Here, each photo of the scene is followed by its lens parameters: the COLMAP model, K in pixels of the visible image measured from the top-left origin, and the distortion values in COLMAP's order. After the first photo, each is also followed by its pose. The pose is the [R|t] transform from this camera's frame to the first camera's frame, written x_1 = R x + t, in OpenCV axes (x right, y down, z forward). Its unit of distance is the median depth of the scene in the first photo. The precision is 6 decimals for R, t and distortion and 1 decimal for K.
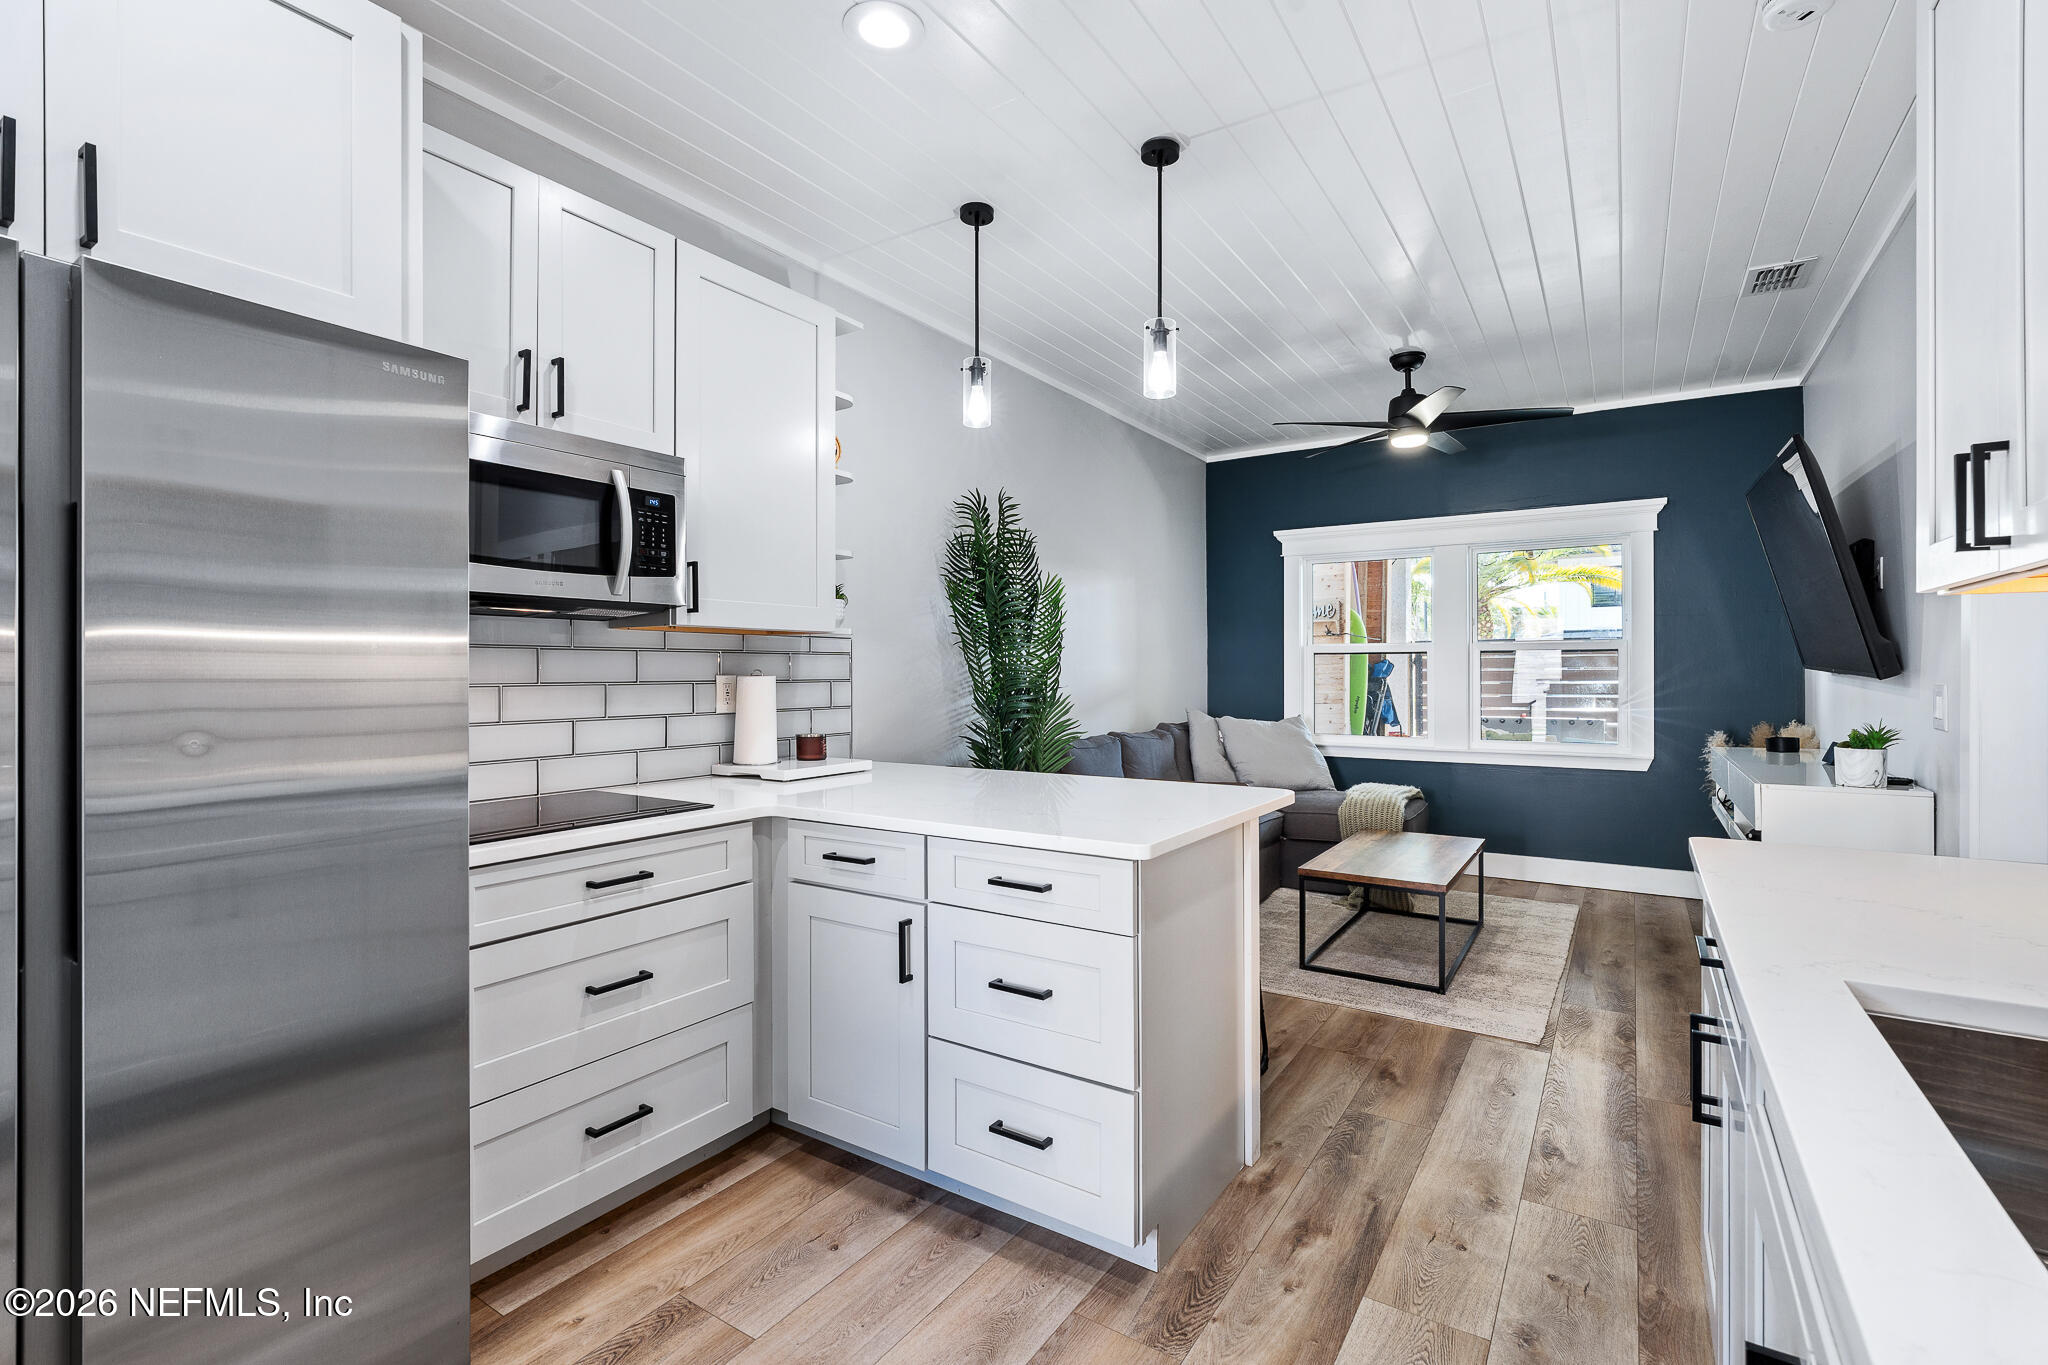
lens RADIAL K [[921.9, 0, 1021.7], [0, 921.9, 673.8], [0, 0, 1]] dist [-0.002000, 0.000795]
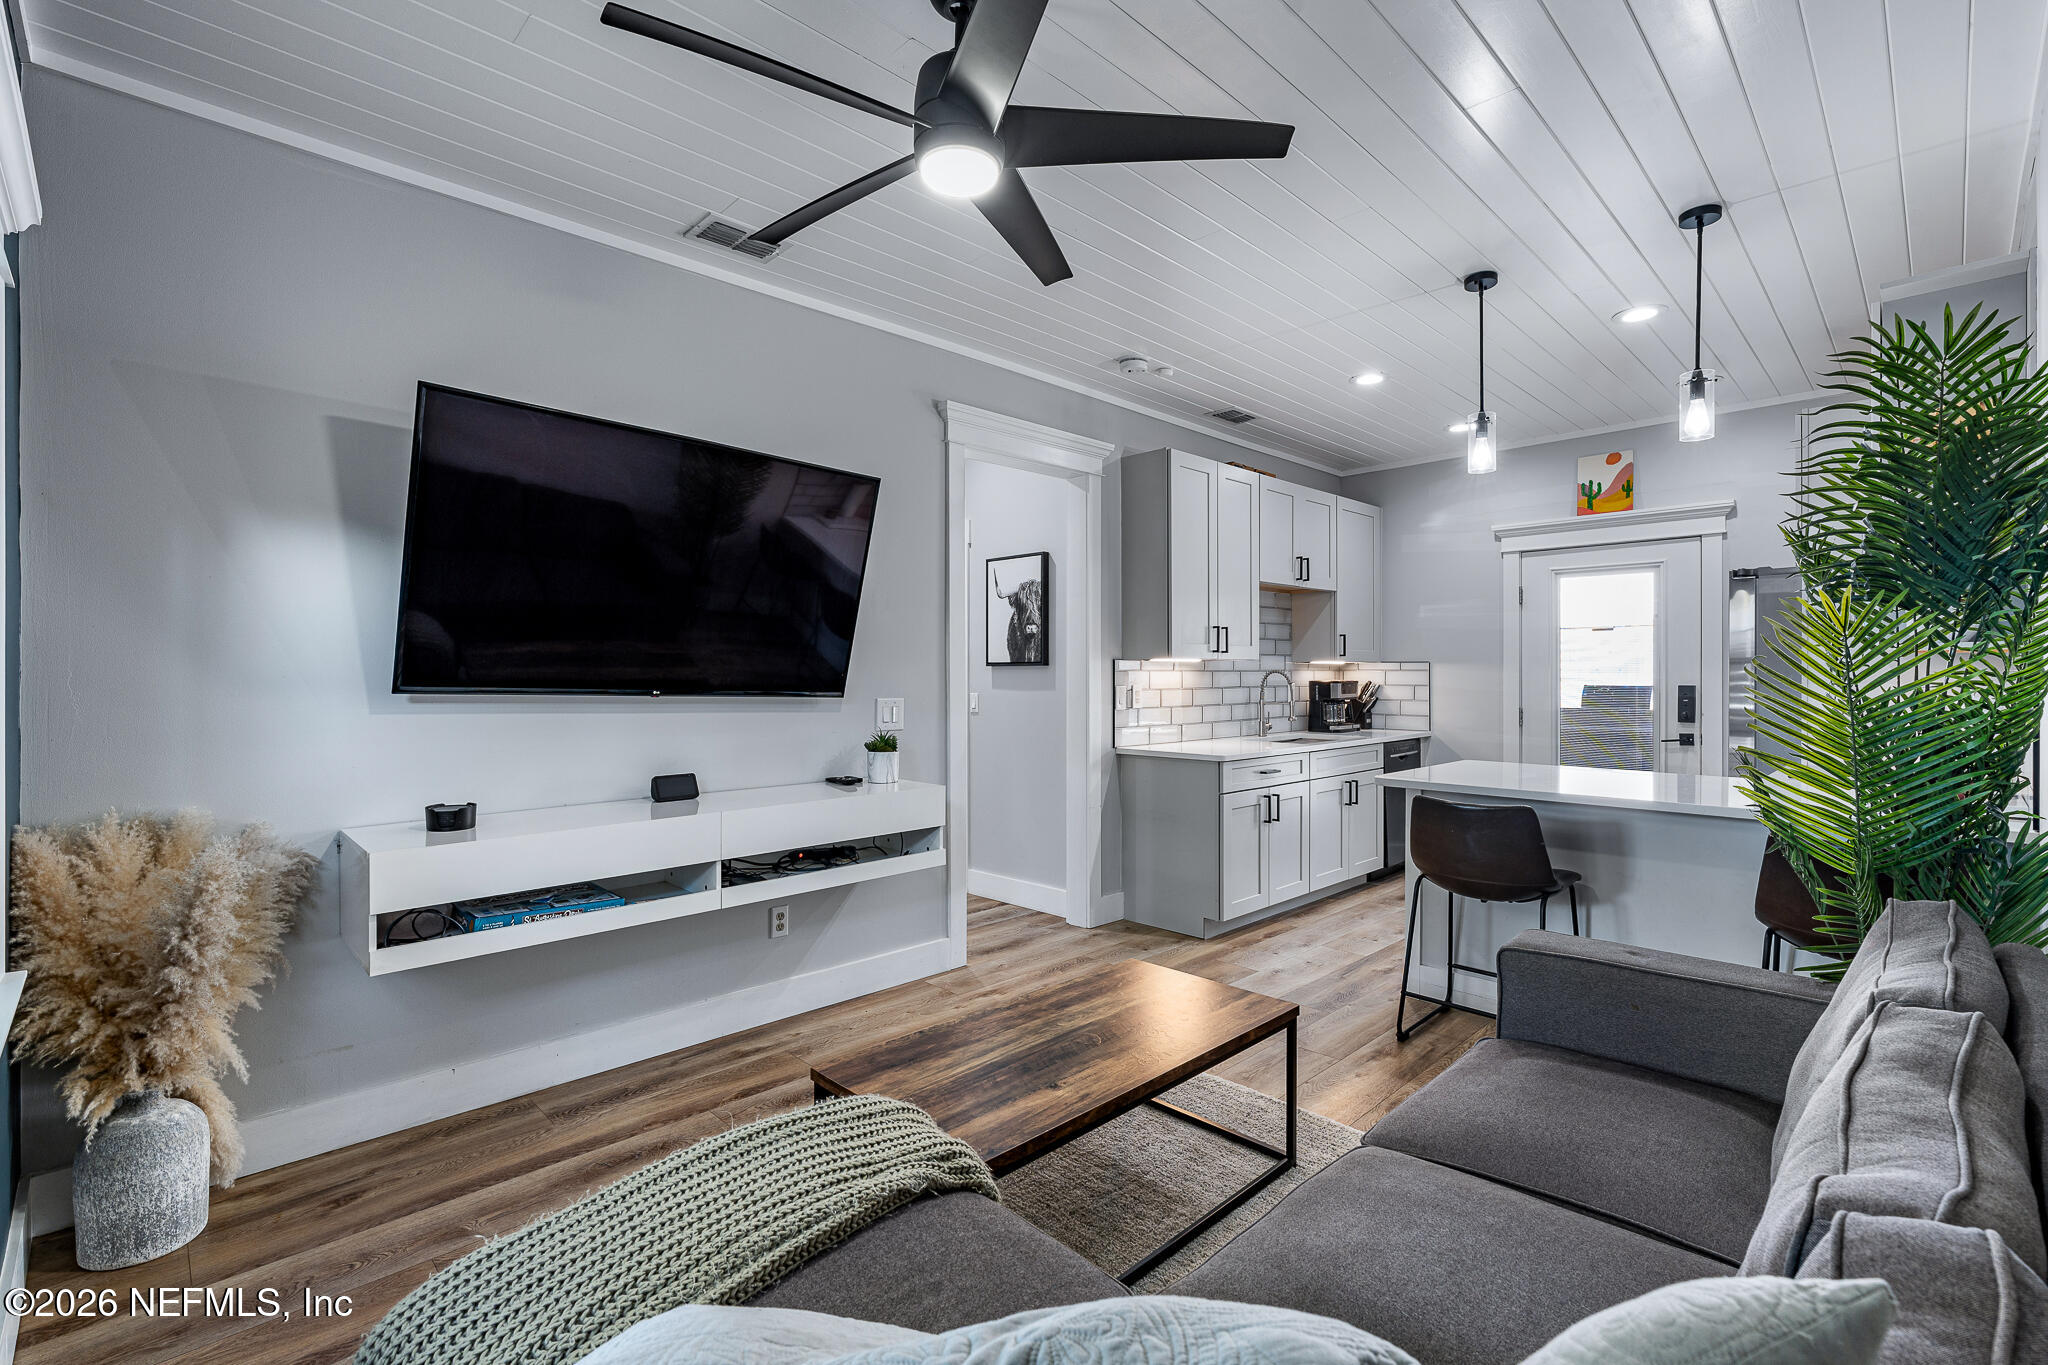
lens RADIAL K [[921.9, 0, 1021.7], [0, 921.9, 673.8], [0, 0, 1]] dist [-0.002000, 0.000795]
pose [[-0.977851, 0.001598, 0.209296, 0.467609], [0.002816, 0.999981, 0.005520, -0.030057], [-0.209283, 0.005987, -0.977837, 2.195742]]
